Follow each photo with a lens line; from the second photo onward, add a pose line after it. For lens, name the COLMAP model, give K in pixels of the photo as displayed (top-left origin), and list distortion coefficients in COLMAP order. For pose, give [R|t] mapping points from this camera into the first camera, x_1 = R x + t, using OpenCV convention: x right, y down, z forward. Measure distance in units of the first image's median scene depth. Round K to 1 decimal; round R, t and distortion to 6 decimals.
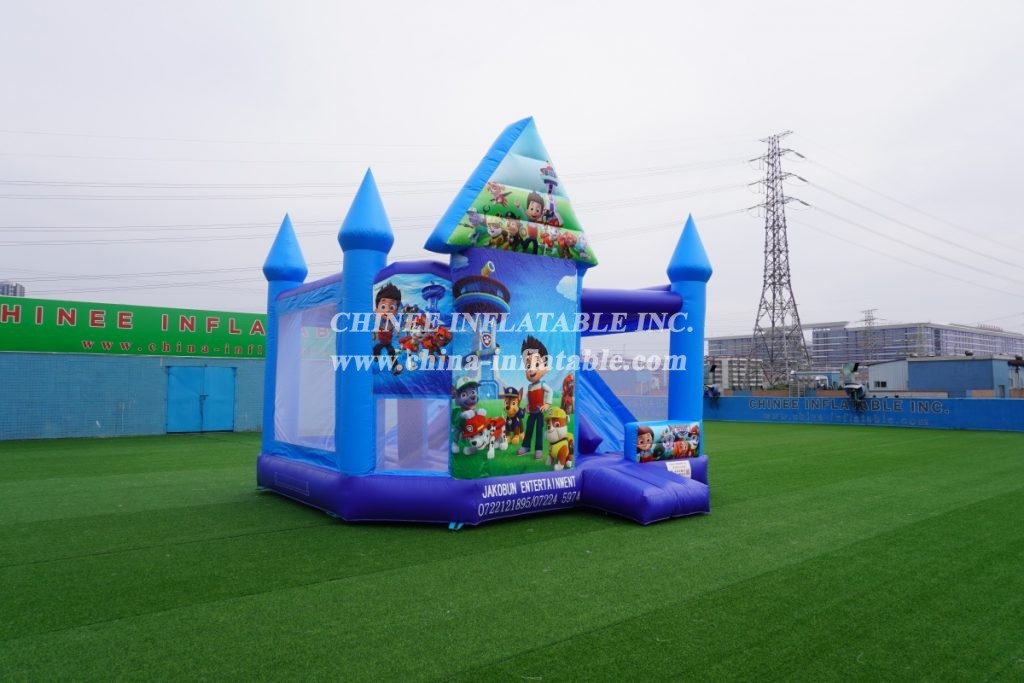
lens RADIAL K [[670.1, 0, 510.6], [0, 670.1, 339.0], [0, 0, 1]] dist [-0.035948, 0.010330]
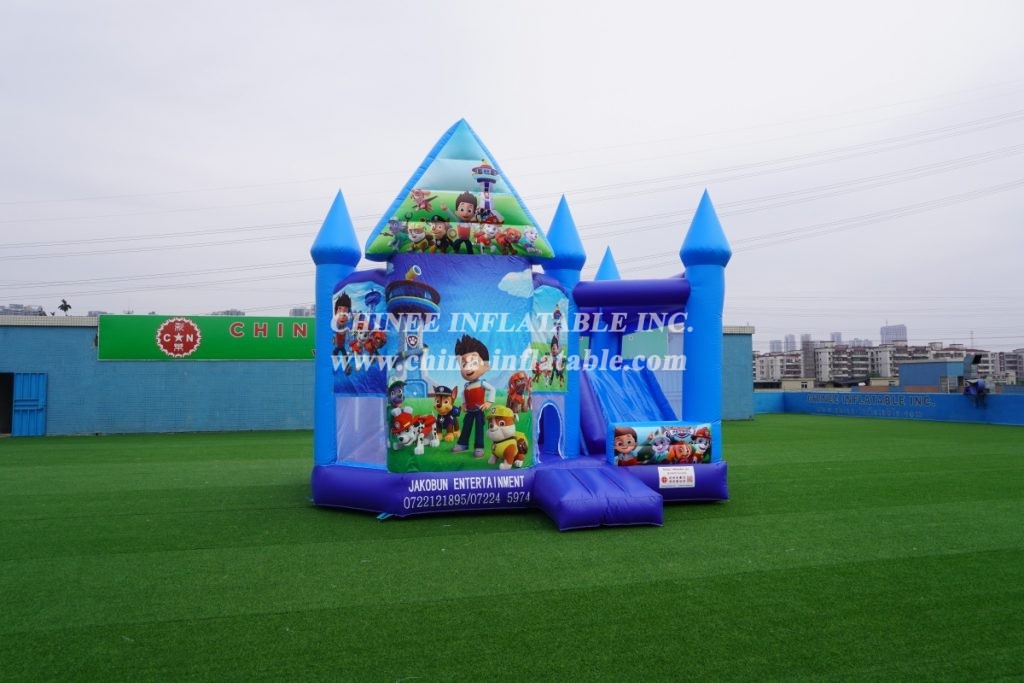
lens RADIAL K [[670.1, 0, 515.7], [0, 670.1, 338.9], [0, 0, 1]] dist [-0.035948, 0.010330]
pose [[0.909368, -0.035423, -0.414481, 0.519075], [0.036401, 0.999322, -0.005542, 0.009438], [0.414396, -0.010047, 0.910041, 0.109872]]
